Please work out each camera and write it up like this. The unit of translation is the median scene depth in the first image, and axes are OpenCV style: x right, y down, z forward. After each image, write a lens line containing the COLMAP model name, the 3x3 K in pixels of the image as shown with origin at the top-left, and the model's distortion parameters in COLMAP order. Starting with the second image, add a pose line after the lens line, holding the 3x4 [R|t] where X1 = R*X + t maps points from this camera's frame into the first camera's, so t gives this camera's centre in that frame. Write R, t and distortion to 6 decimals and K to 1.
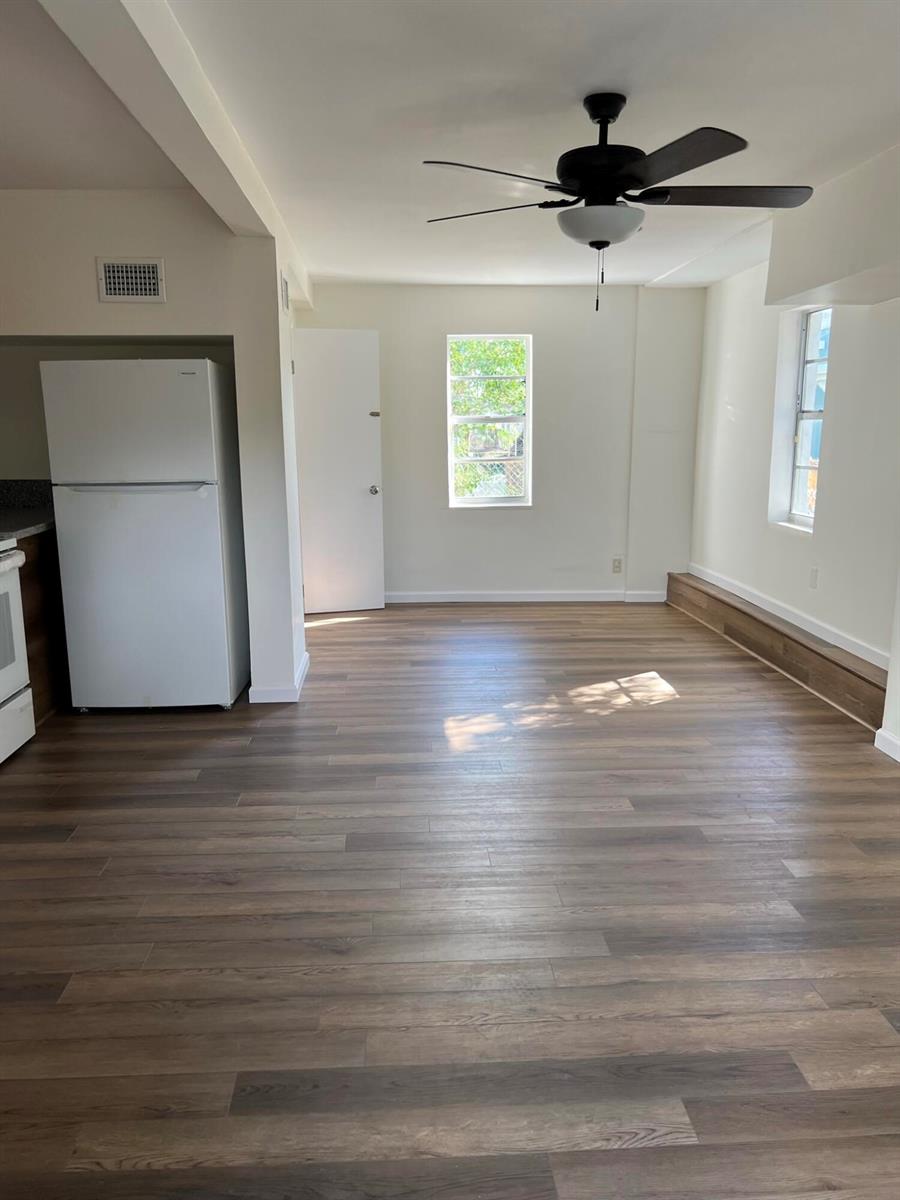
lens RADIAL K [[911.6, 0, 450.0], [0, 911.6, 600.0], [0, 0, 1]] dist [0.054059, -0.066344]
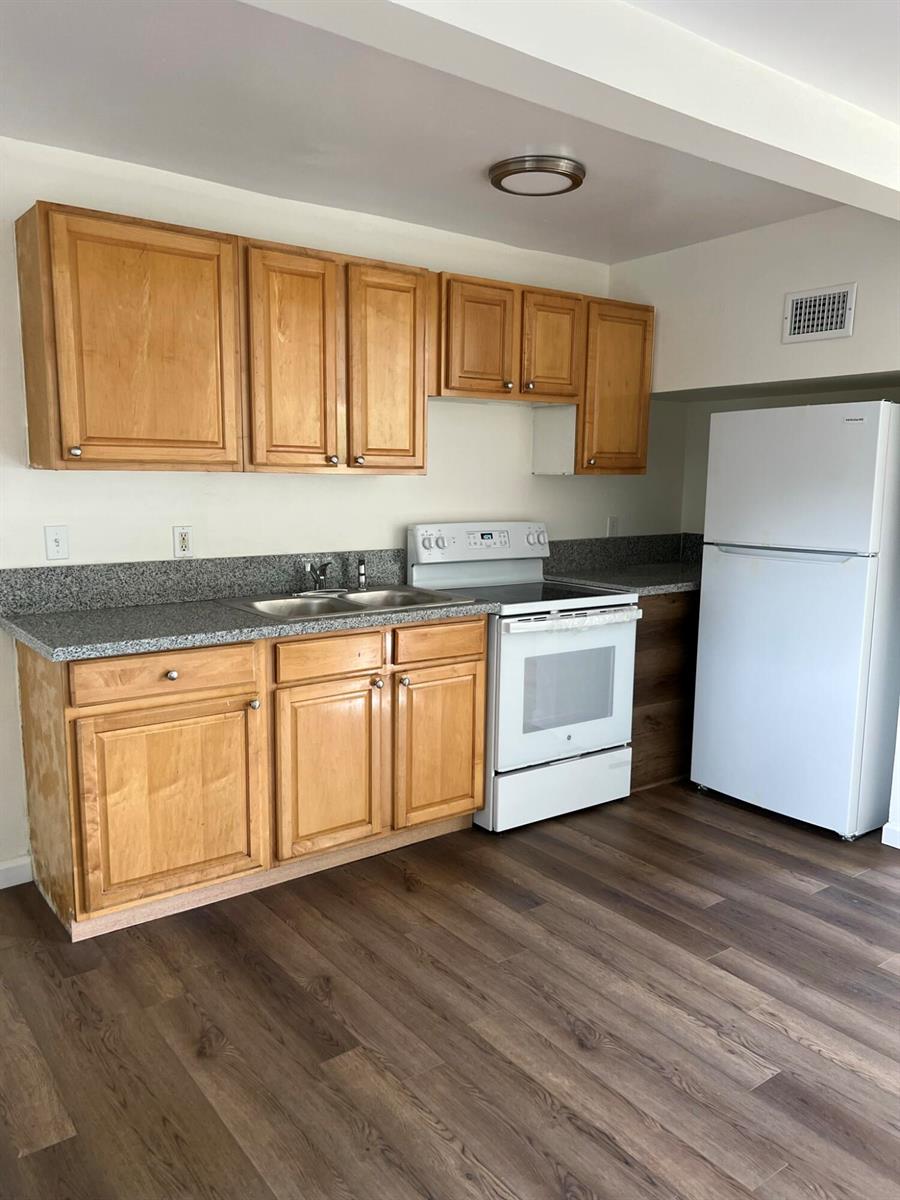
lens RADIAL K [[911.6, 0, 450.0], [0, 911.6, 600.0], [0, 0, 1]] dist [0.054059, -0.066344]
pose [[0.549741, 0.121056, -0.826517, 0.275169], [-0.171092, 0.984785, 0.030439, -0.069260], [0.817626, 0.124677, 0.562088, 0.355110]]
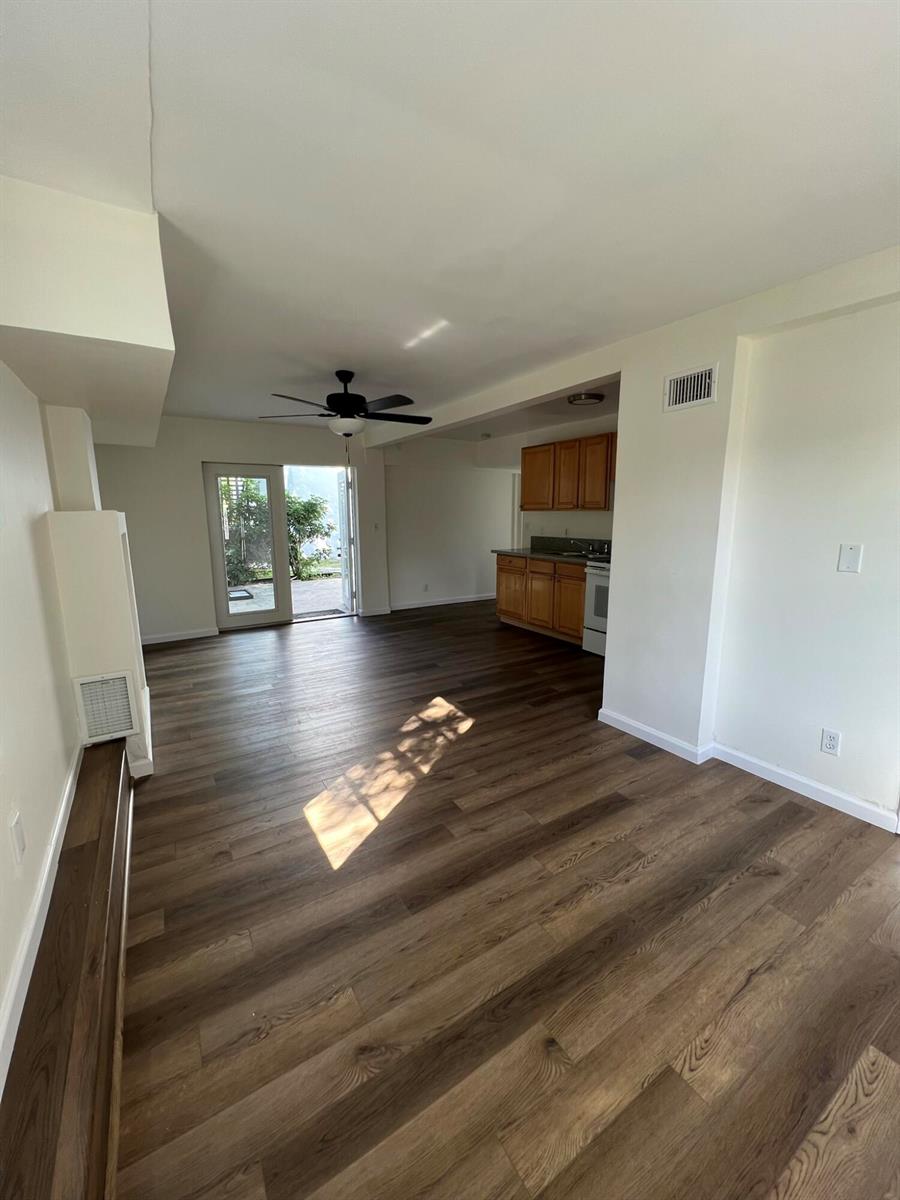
lens RADIAL K [[483.9, 0, 455.9], [0, 483.9, 591.7], [0, 0, 1]] dist [-0.001063, -0.000289]
pose [[-0.874694, 0.085646, -0.477049, 0.489623], [-0.087189, 0.940401, 0.328699, -0.404779], [0.476769, 0.329105, -0.815096, 2.051865]]
